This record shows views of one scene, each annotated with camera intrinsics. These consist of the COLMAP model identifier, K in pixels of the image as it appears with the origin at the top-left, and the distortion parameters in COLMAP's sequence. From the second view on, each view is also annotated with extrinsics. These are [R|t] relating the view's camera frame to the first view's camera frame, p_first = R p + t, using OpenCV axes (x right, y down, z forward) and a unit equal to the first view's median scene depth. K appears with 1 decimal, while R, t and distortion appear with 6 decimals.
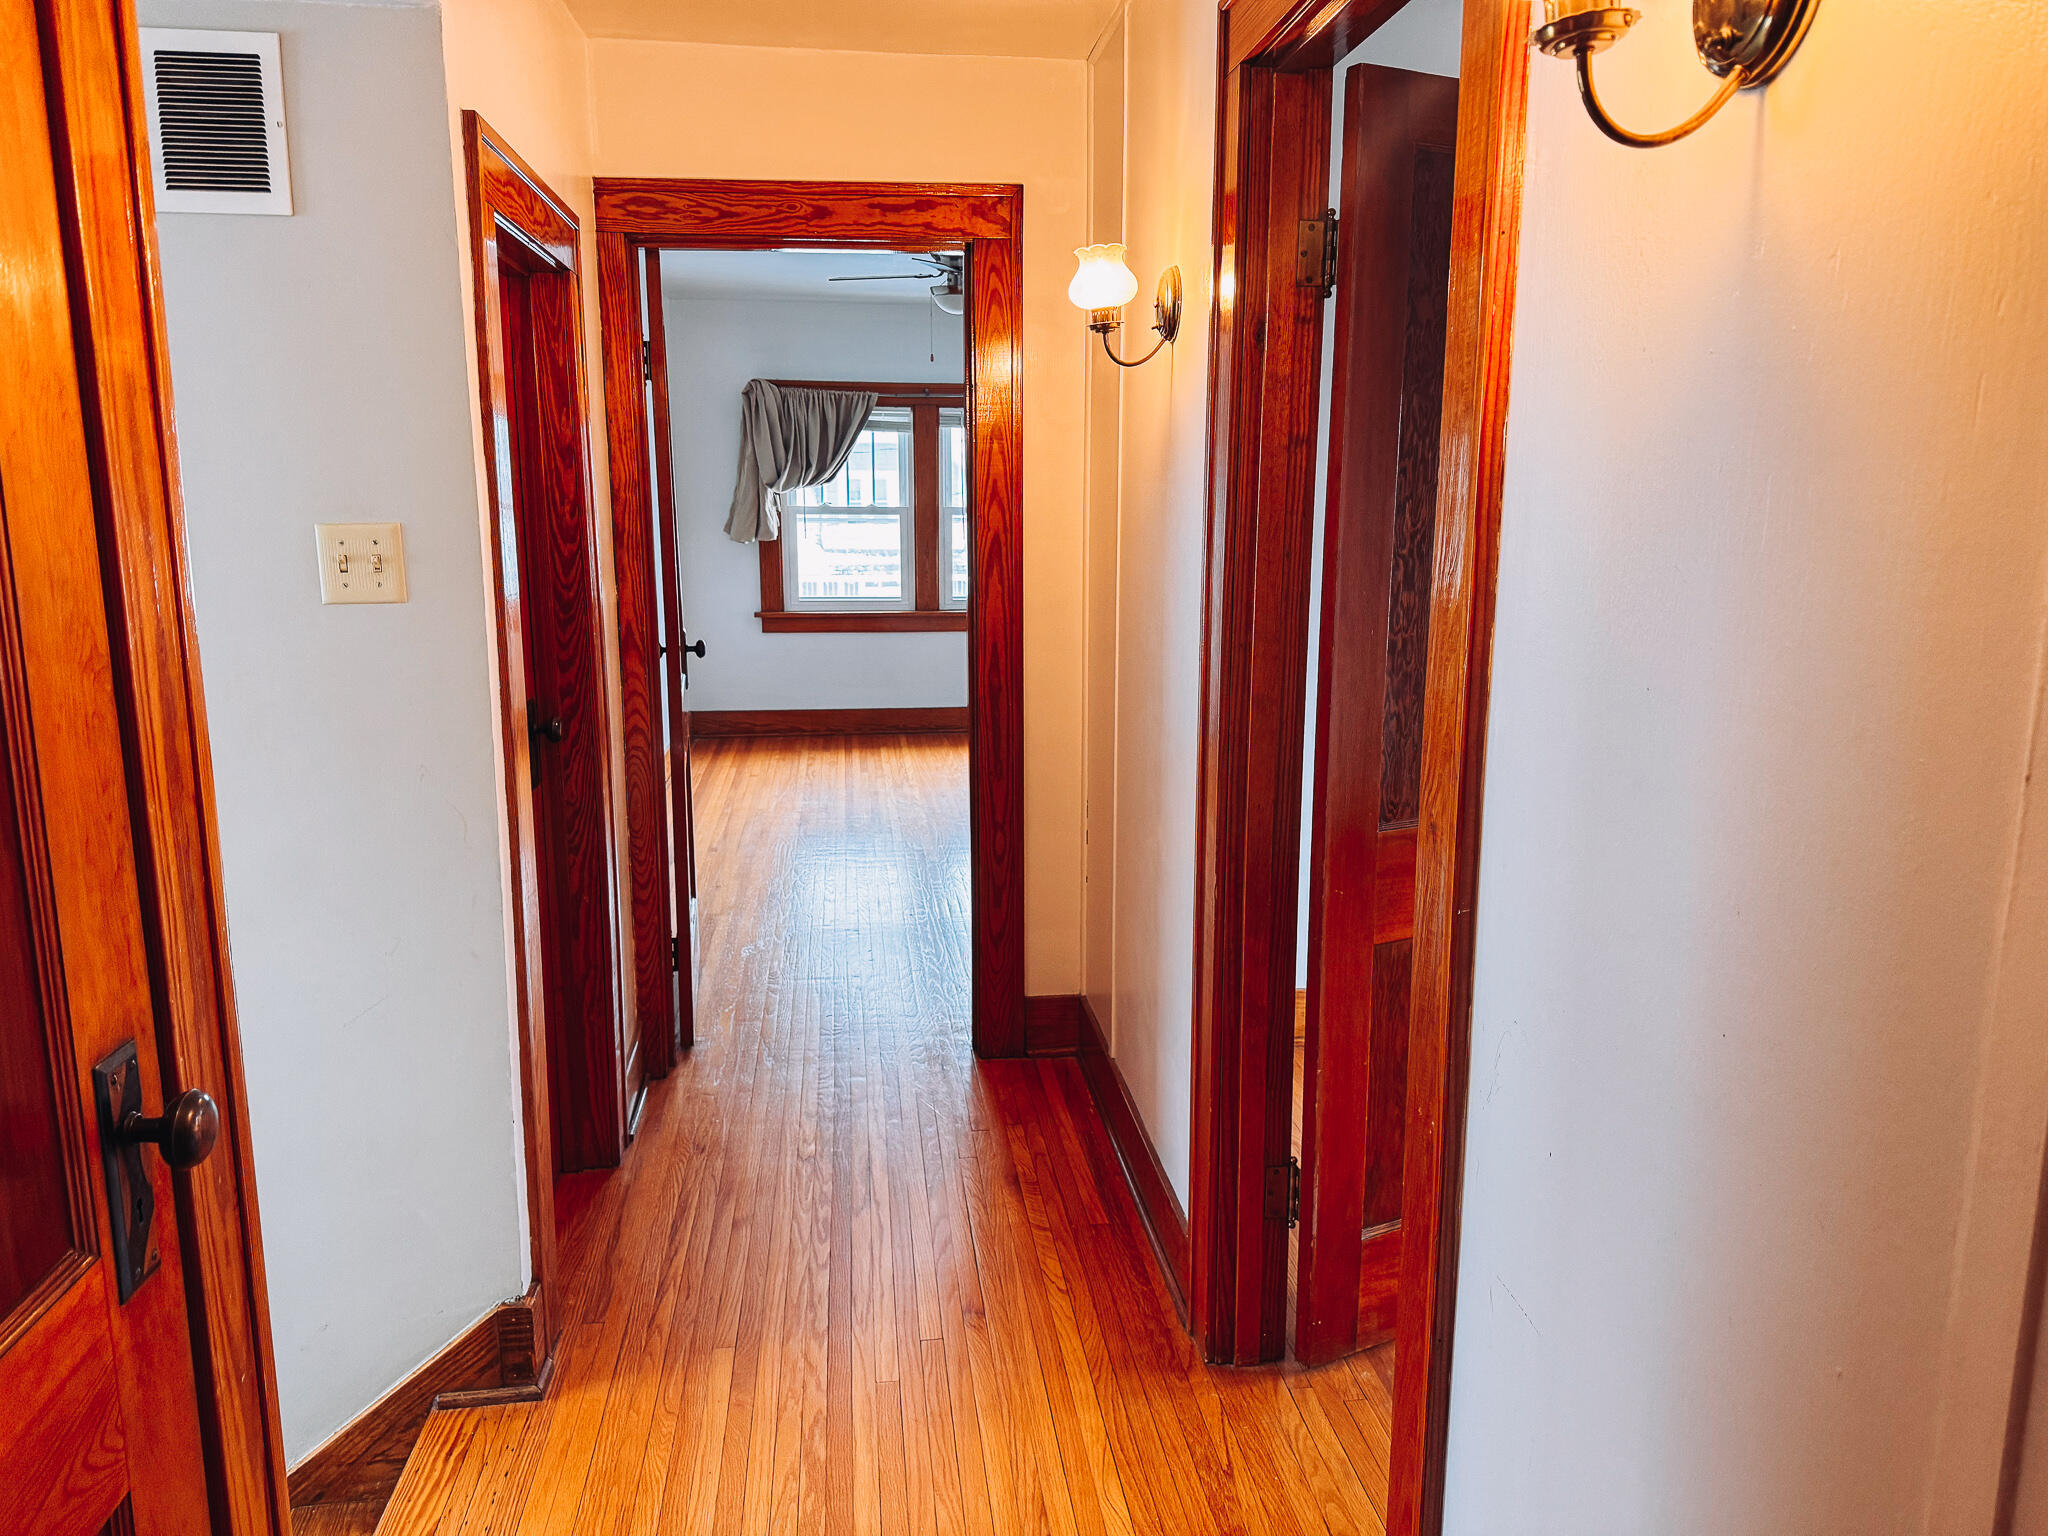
lens RADIAL K [[1419.3, 0, 1024.0], [0, 1419.3, 768.0], [0, 0, 1]] dist [0.112800, -0.163389]
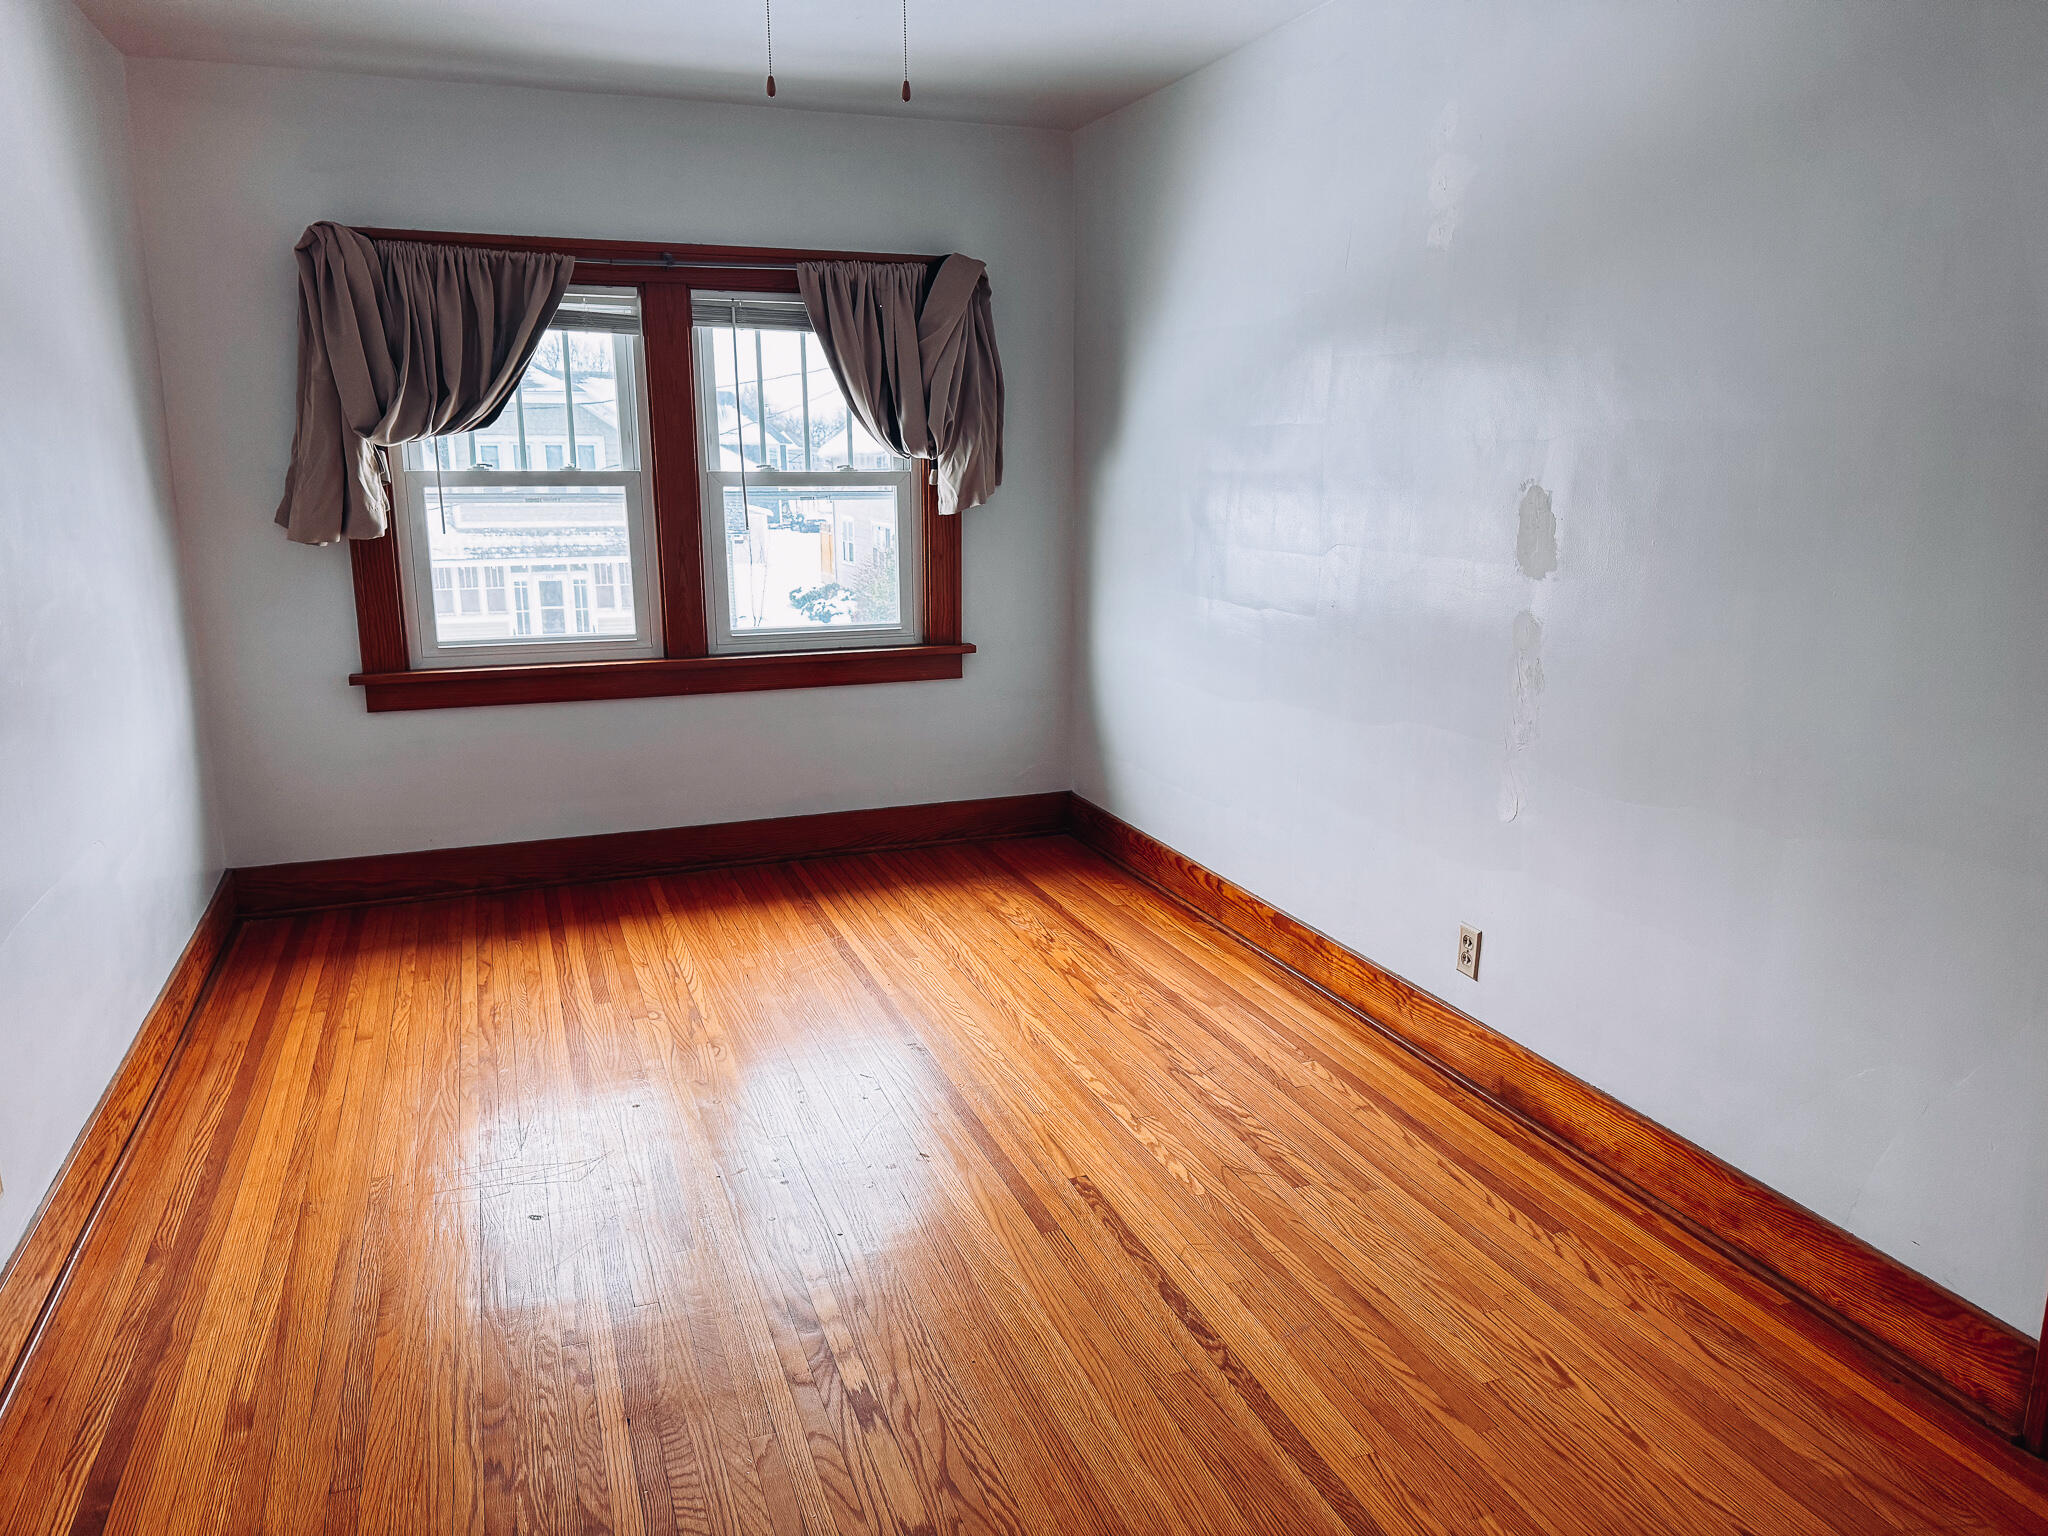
lens RADIAL K [[1427.7, 0, 1023.6], [0, 1427.7, 755.8], [0, 0, 1]] dist [0.097921, -0.162093]
pose [[0.971823, -0.057042, 0.228704, -0.072535], [0.053816, 0.998344, 0.020323, -0.078340], [-0.229484, -0.007442, 0.973284, 0.432169]]
